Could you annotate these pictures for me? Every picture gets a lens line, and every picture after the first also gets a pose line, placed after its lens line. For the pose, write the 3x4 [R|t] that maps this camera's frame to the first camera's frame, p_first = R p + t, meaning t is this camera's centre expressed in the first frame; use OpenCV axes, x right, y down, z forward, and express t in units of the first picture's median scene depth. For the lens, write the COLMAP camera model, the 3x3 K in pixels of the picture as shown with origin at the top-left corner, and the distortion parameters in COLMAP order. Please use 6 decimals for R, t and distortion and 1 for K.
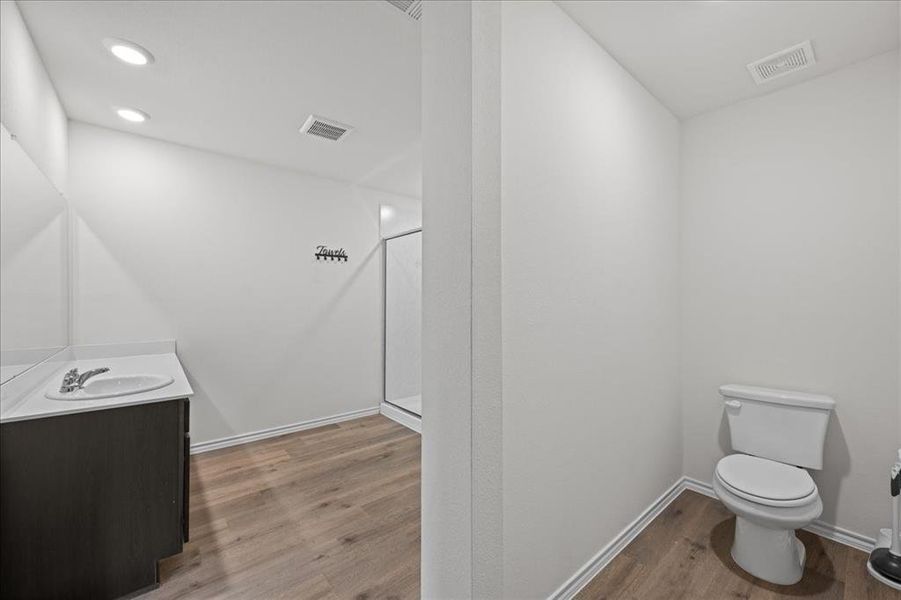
lens RADIAL K [[362.8, 0, 450.7], [0, 362.8, 299.5], [0, 0, 1]] dist [0.001488, -0.000005]
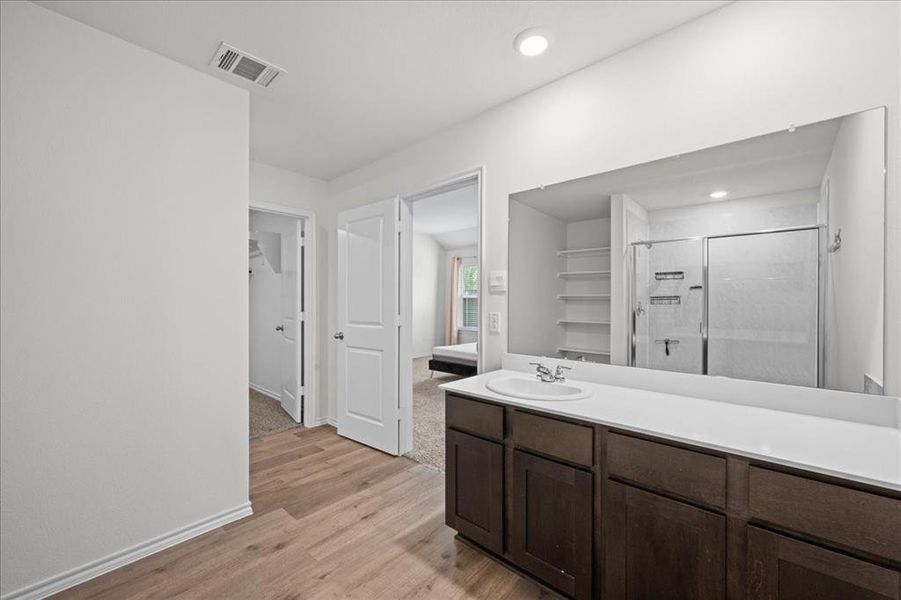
lens RADIAL K [[362.8, 0, 451.2], [0, 362.8, 300.3], [0, 0, 1]] dist [0.001488, -0.000005]
pose [[-0.990679, -0.003488, -0.136175, -0.569480], [-0.002519, 0.999970, -0.007290, 0.008627], [0.136197, -0.006879, -0.990658, 2.022039]]
